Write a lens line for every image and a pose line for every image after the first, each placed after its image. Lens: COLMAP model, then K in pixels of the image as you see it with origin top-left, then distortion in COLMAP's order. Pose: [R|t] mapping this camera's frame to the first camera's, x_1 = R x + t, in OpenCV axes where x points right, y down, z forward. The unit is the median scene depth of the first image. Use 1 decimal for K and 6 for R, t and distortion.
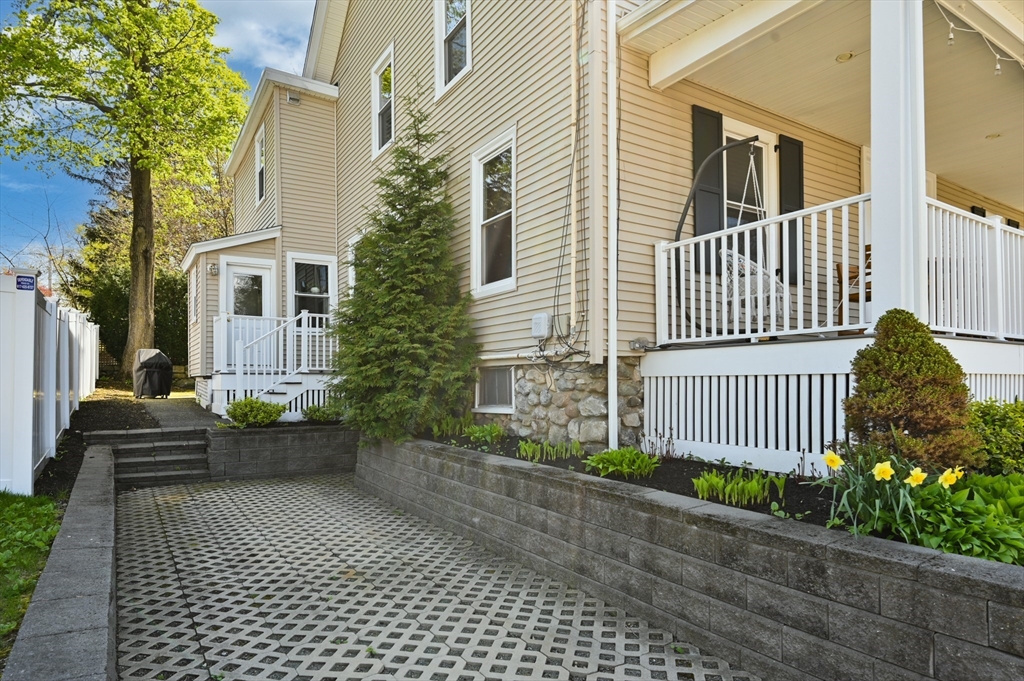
lens RADIAL K [[591.9, 0, 512.0], [0, 591.9, 340.5], [0, 0, 1]] dist [-0.003383, 0.000220]
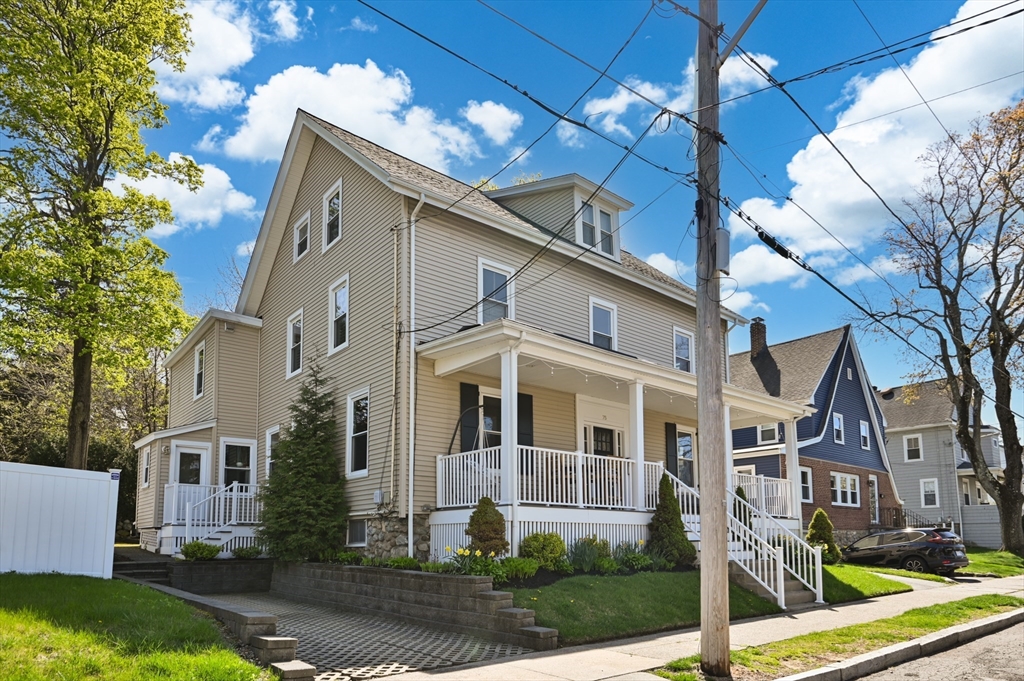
lens RADIAL K [[616.8, 0, 482.2], [0, 616.8, 455.1], [0, 0, 1]] dist [0.002496, 0.000291]
pose [[0.995829, 0.013965, 0.090167, 0.133131], [-0.007581, 0.997464, -0.070763, -0.014982], [-0.090927, 0.069784, 0.993410, -0.654898]]
